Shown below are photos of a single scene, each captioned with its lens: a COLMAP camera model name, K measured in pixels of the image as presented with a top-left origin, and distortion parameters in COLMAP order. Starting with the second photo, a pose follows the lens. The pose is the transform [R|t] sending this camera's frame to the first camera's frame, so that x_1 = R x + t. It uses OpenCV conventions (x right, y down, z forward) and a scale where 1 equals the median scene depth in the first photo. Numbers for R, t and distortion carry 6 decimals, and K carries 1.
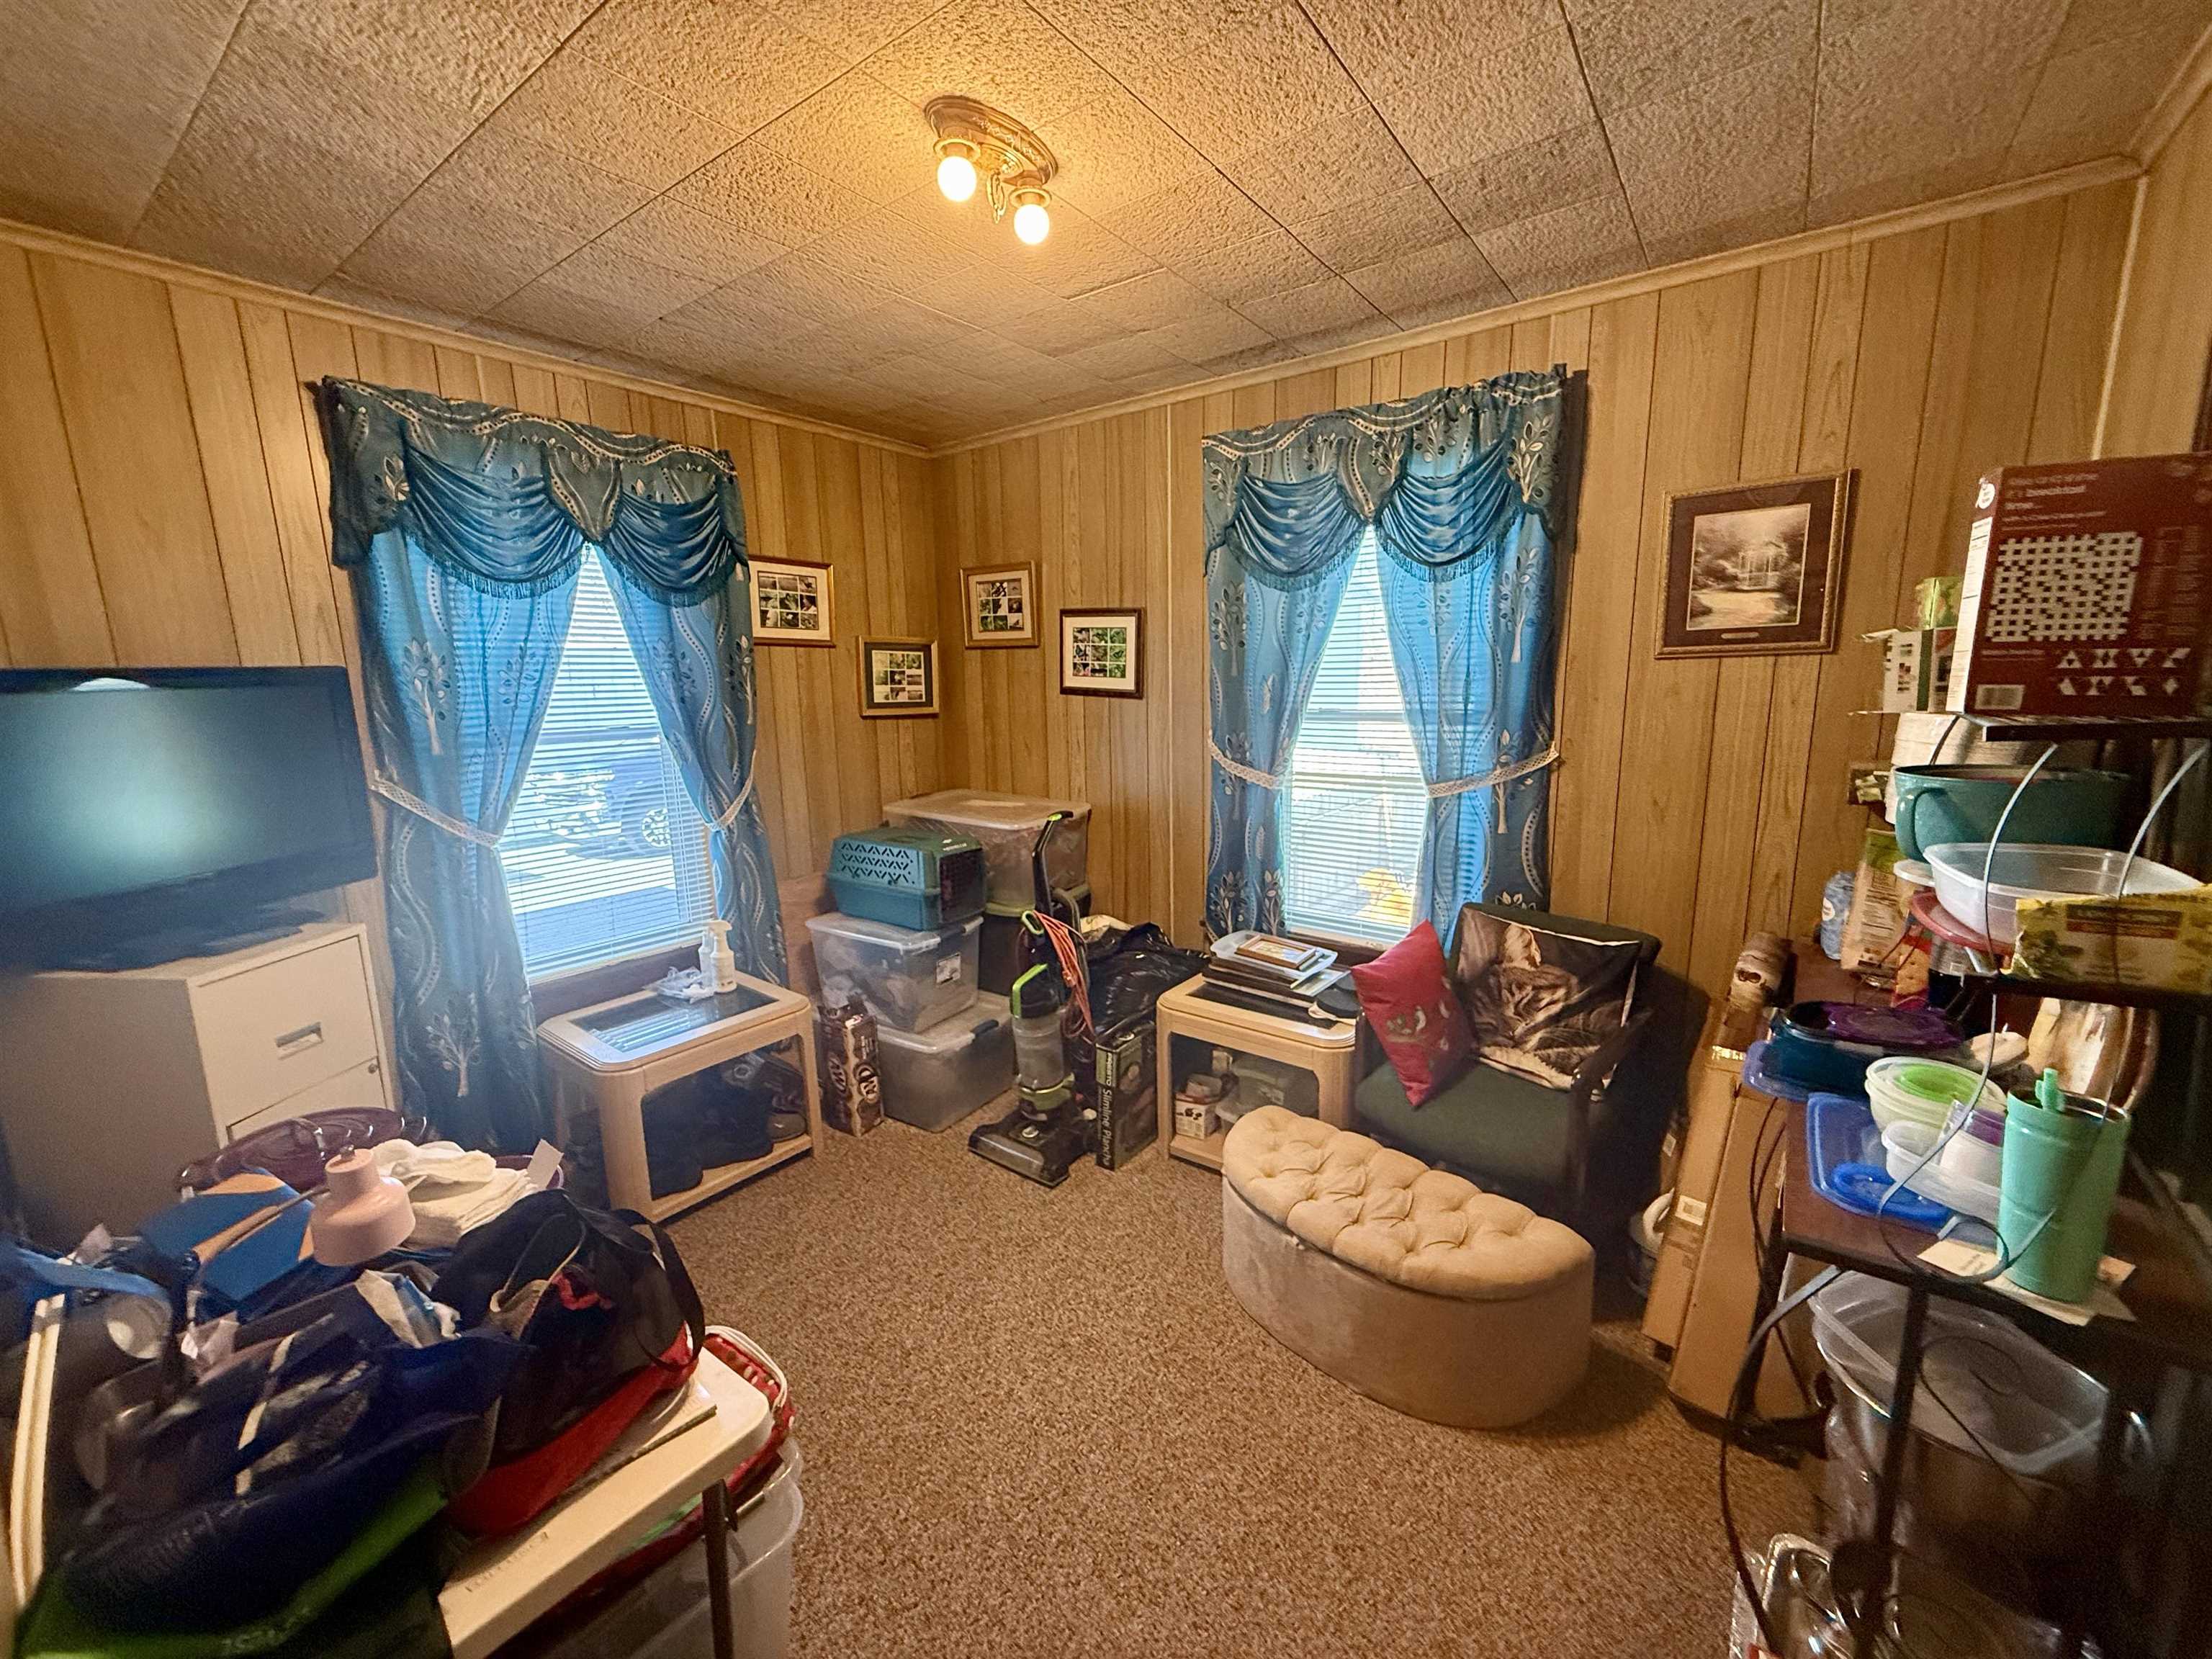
lens RADIAL K [[882.8, 0, 1102.1], [0, 882.8, 831.8], [0, 0, 1]] dist [-0.002020, 0.000864]
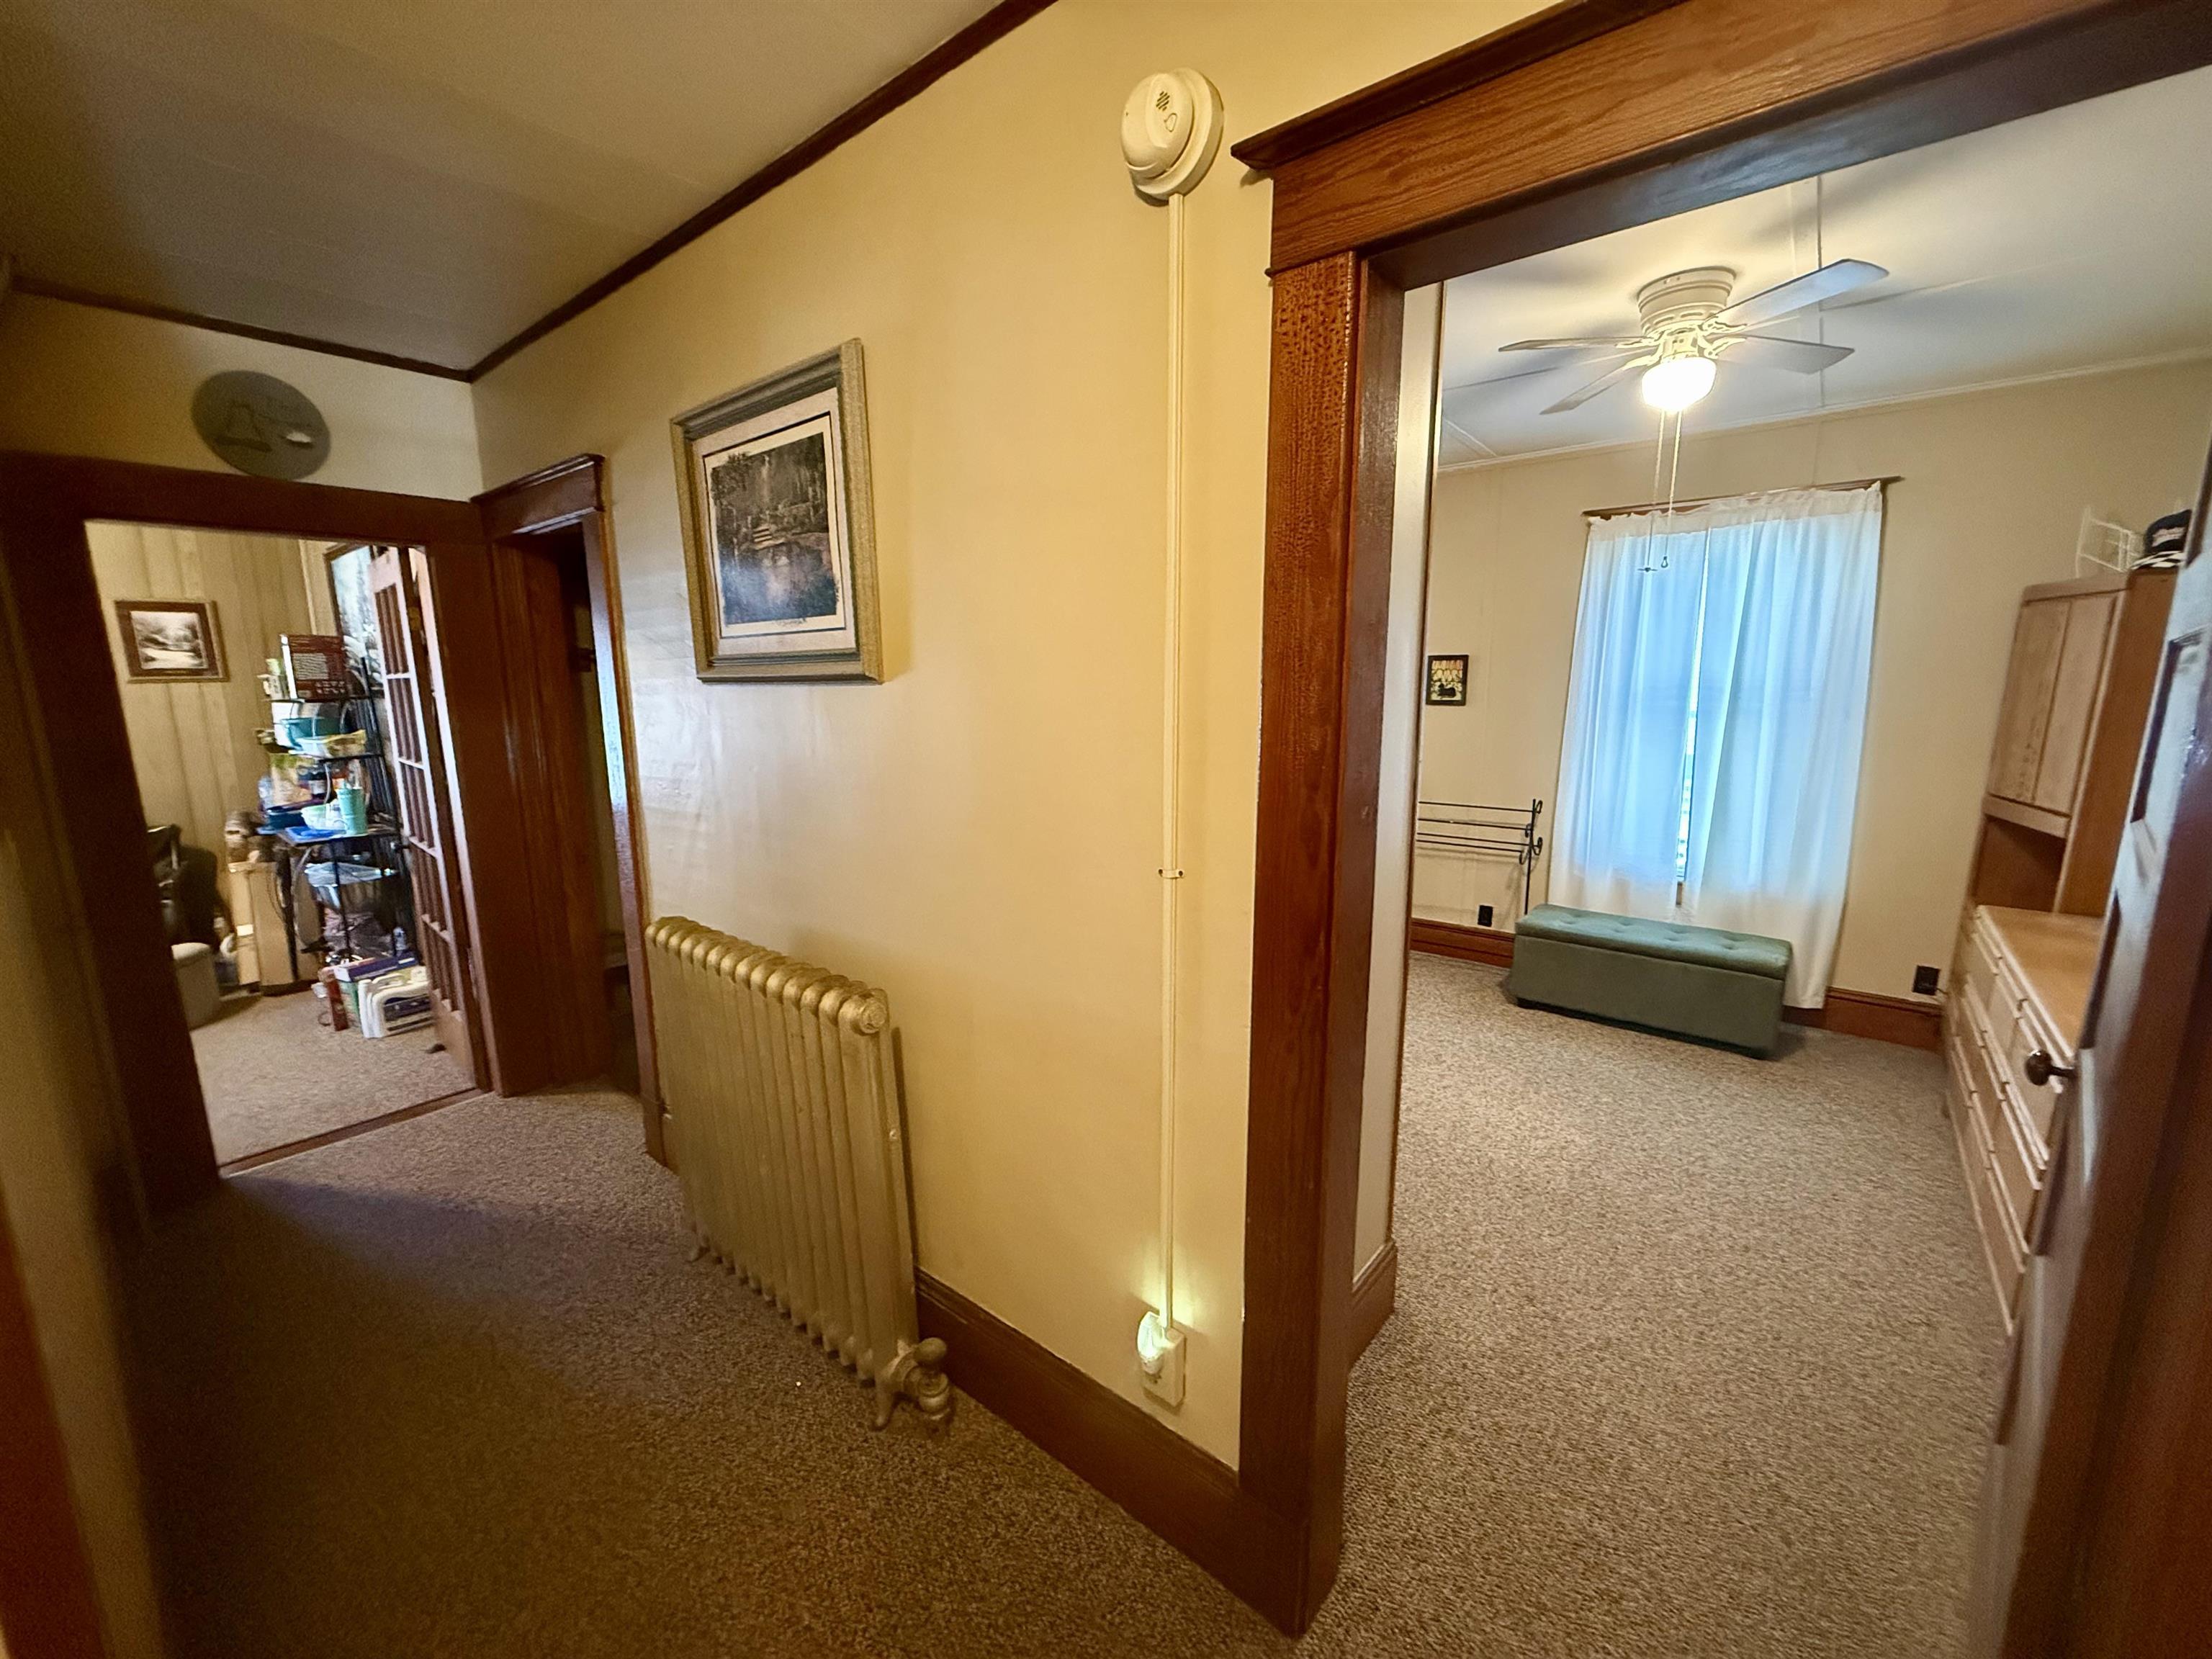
lens RADIAL K [[882.8, 0, 1102.1], [0, 882.8, 831.8], [0, 0, 1]] dist [-0.002020, 0.000864]
pose [[0.051350, -0.153079, 0.986879, -1.311139], [0.182009, 0.973067, 0.141467, 0.253545], [-0.981955, 0.172356, 0.077828, -1.272632]]
